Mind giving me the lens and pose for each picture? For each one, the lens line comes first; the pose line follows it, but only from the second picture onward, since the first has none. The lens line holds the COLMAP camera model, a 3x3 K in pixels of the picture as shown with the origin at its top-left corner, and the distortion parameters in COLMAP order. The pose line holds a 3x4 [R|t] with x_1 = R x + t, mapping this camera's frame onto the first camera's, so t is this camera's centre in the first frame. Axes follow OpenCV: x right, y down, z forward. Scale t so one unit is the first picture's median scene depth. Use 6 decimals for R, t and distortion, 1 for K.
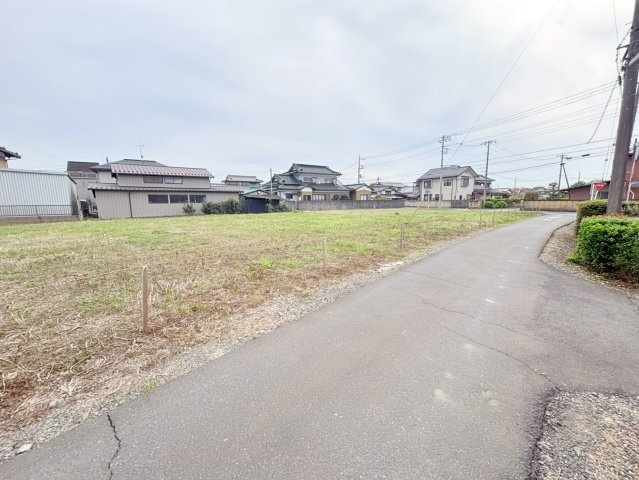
lens RADIAL K [[254.5, 0, 319.5], [0, 254.5, 240.0], [0, 0, 1]] dist [0.000973, -0.000199]
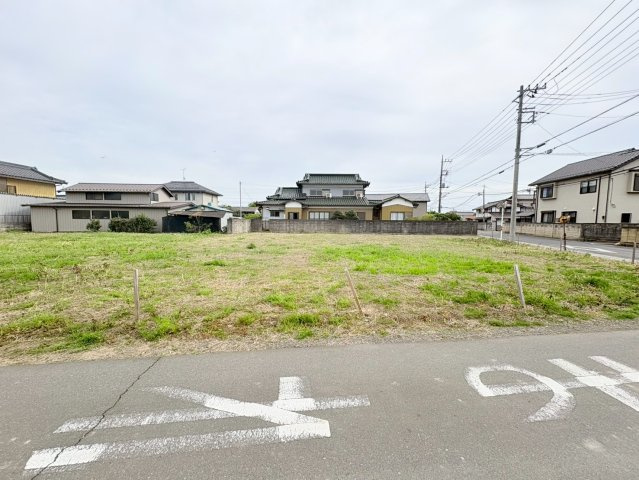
lens RADIAL K [[254.5, 0, 319.5], [0, 254.5, 240.0], [0, 0, 1]] dist [0.000973, -0.000199]
pose [[0.826679, 0.060425, -0.559420, 0.401652], [-0.101960, 0.993845, -0.043322, -0.061789], [0.553359, 0.092852, 0.827751, 0.378694]]
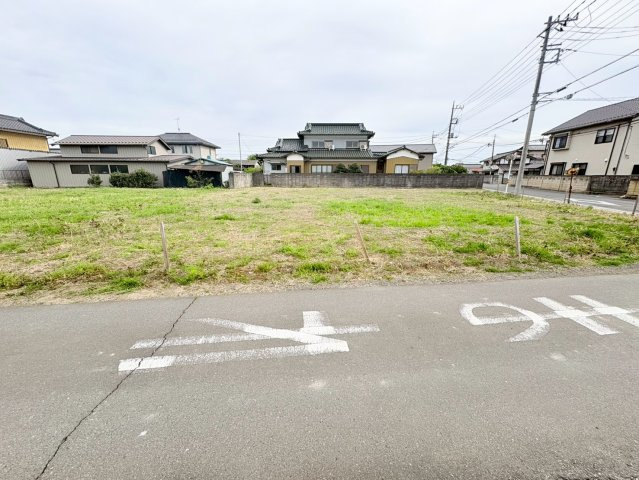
lens RADIAL K [[254.5, 0, 319.5], [0, 254.5, 240.0], [0, 0, 1]] dist [0.000973, -0.000199]
pose [[0.824357, 0.154400, -0.544607, 0.401745], [-0.097001, 0.986382, 0.132819, -0.060843], [0.557698, -0.056663, 0.828108, 0.371764]]
